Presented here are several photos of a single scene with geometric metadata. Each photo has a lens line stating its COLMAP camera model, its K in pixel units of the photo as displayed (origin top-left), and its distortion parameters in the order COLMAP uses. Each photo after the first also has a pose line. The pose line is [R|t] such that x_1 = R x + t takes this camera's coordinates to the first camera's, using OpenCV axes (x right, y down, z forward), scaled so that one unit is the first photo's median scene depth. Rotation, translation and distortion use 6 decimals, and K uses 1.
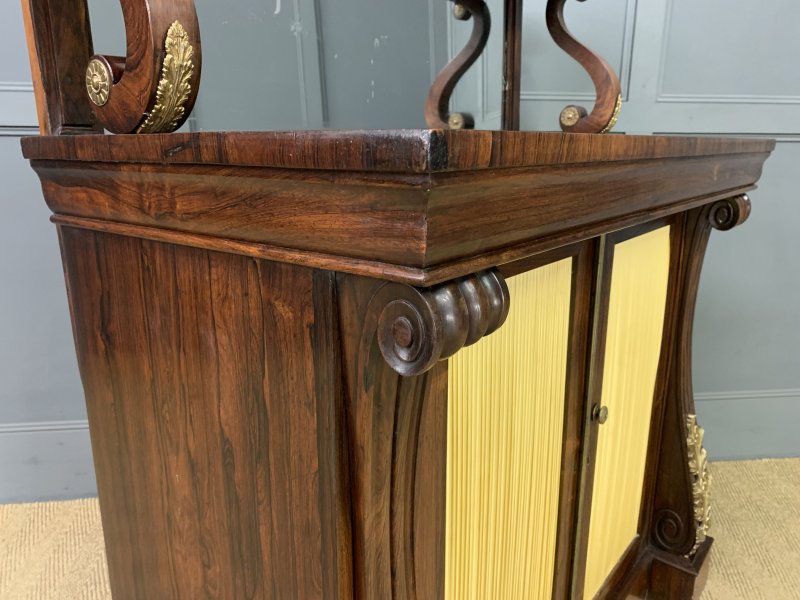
lens RADIAL K [[622.5, 0, 402.6], [0, 622.5, 295.0], [0, 0, 1]] dist [0.002483, 0.002838]
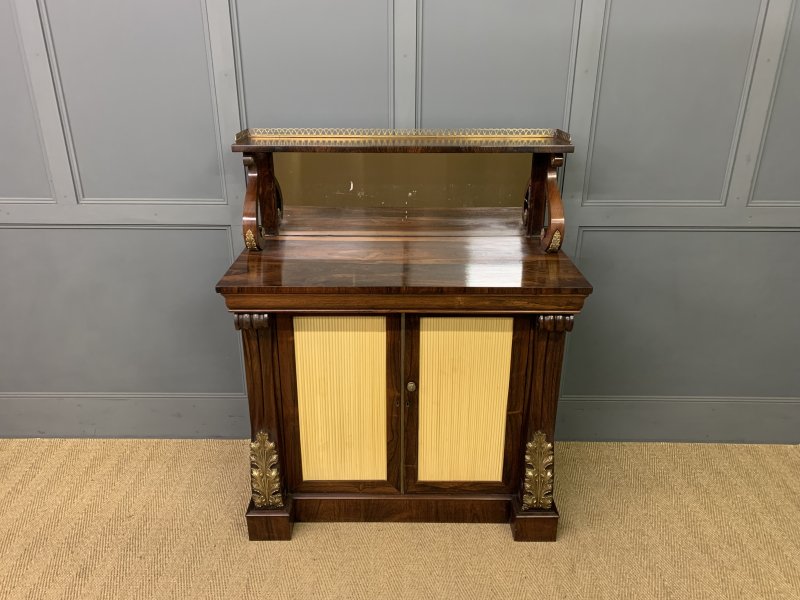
lens RADIAL K [[618.6, 0, 394.9], [0, 618.6, 290.7], [0, 0, 1]] dist [0.014408, -0.005256]
pose [[0.991098, 0.043545, -0.125811, 0.304567], [-0.026348, 0.990461, 0.135248, -0.546654], [0.130500, -0.130729, 0.982792, -0.903332]]
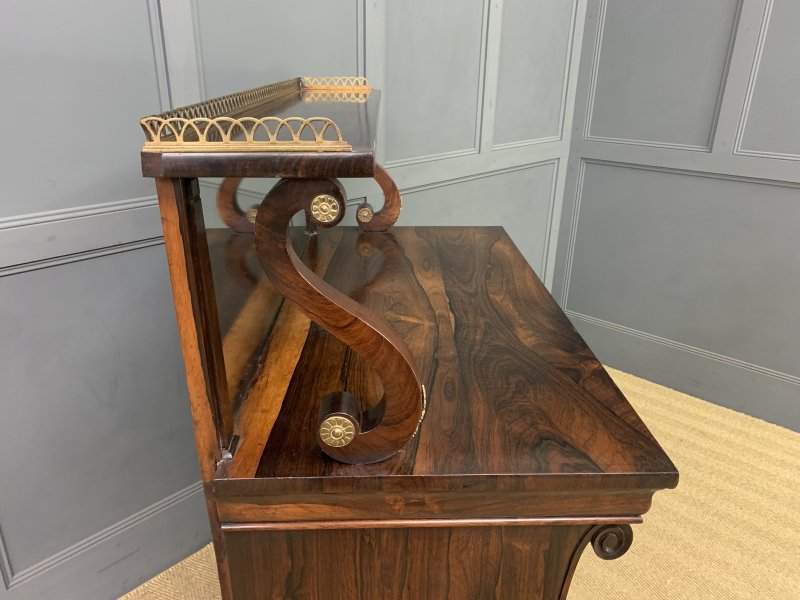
lens RADIAL K [[614.3, 0, 396.2], [0, 614.3, 303.7], [0, 0, 1]] dist [0.057667, -0.007068]
pose [[0.767398, -0.234158, 0.596884, -0.688800], [0.145659, 0.970255, 0.193362, -0.518490], [-0.624406, -0.061444, 0.778679, -0.005186]]
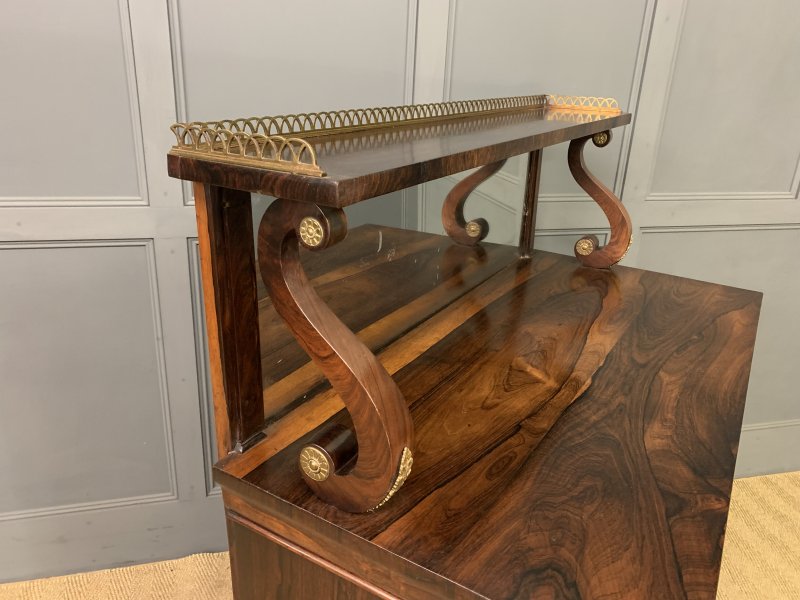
lens RADIAL K [[618.9, 0, 401.6], [0, 618.9, 285.1], [0, 0, 1]] dist [0.008360, -0.001658]
pose [[0.990921, -0.006681, 0.134282, -0.310029], [-0.008980, 0.993246, 0.115681, -0.520907], [-0.134148, -0.115836, 0.984168, -0.081124]]
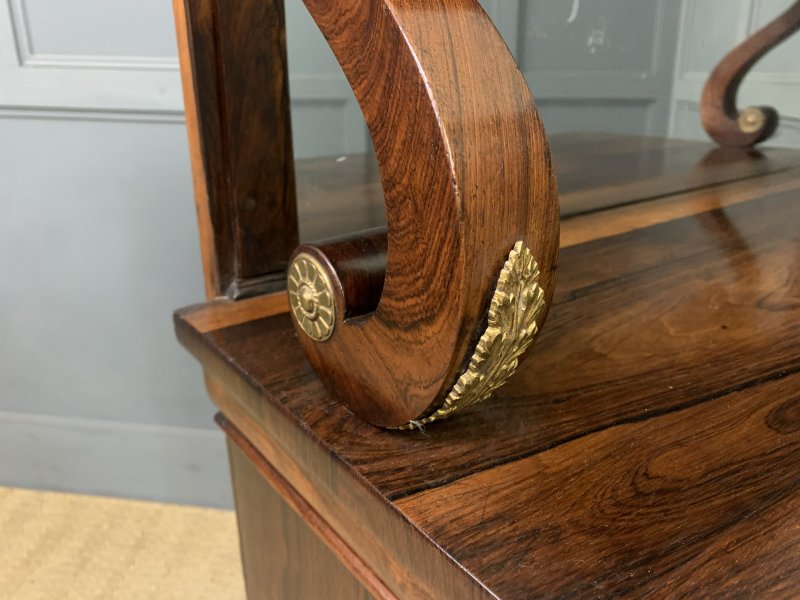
lens RADIAL K [[631.6, 0, 395.7], [0, 631.6, 297.1], [0, 0, 1]] dist [0.003396, -0.005817]
pose [[0.968815, 0.100046, -0.226690, -0.202161], [-0.068755, 0.987481, 0.141967, -0.267108], [0.238055, -0.121954, 0.963565, 0.349554]]
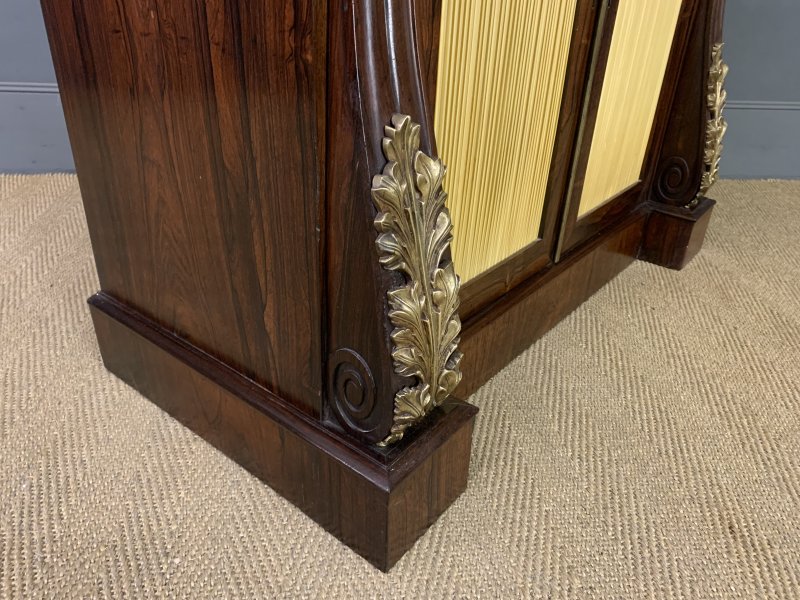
lens RADIAL K [[621.1, 0, 398.2], [0, 621.1, 300.2], [0, 0, 1]] dist [0.008508, 0.002485]
pose [[0.999243, 0.035898, 0.014969, 0.006691], [-0.038466, 0.969040, 0.243887, 0.497955], [-0.005750, -0.244278, 0.969688, 0.065180]]
